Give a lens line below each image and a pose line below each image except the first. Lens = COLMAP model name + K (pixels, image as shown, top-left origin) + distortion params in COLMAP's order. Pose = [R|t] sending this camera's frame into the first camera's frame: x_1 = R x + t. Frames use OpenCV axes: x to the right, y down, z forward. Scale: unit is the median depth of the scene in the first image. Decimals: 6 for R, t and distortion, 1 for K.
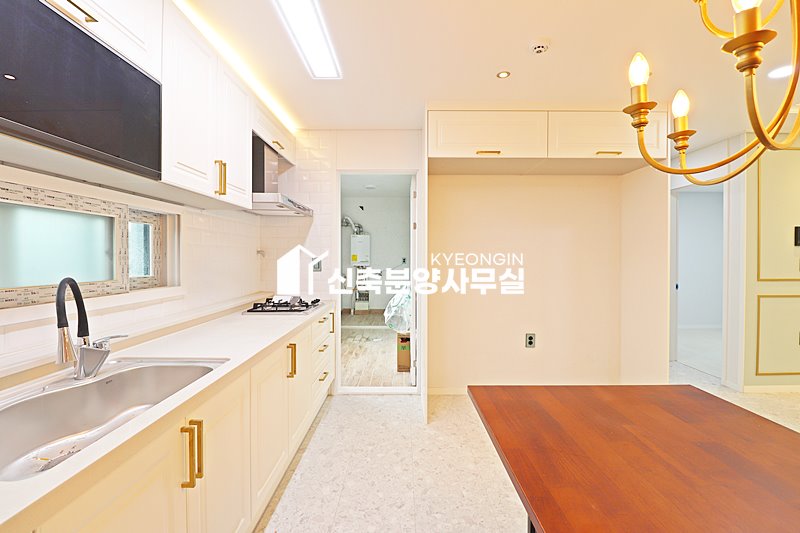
lens RADIAL K [[365.8, 0, 400.9], [0, 365.8, 263.8], [0, 0, 1]] dist [-0.014887, -0.003200]
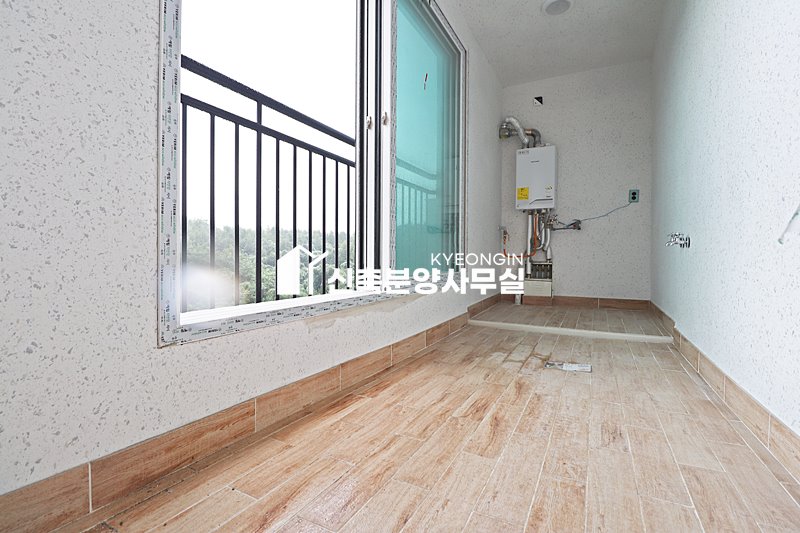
lens RADIAL K [[365.8, 0, 401.3], [0, 365.8, 265.4], [0, 0, 1]] dist [-0.014887, -0.003200]
pose [[0.884964, 0.009927, -0.465554, -0.039264], [-0.010229, 0.999946, 0.001879, 0.085815], [0.465548, 0.003099, 0.885017, 0.470899]]
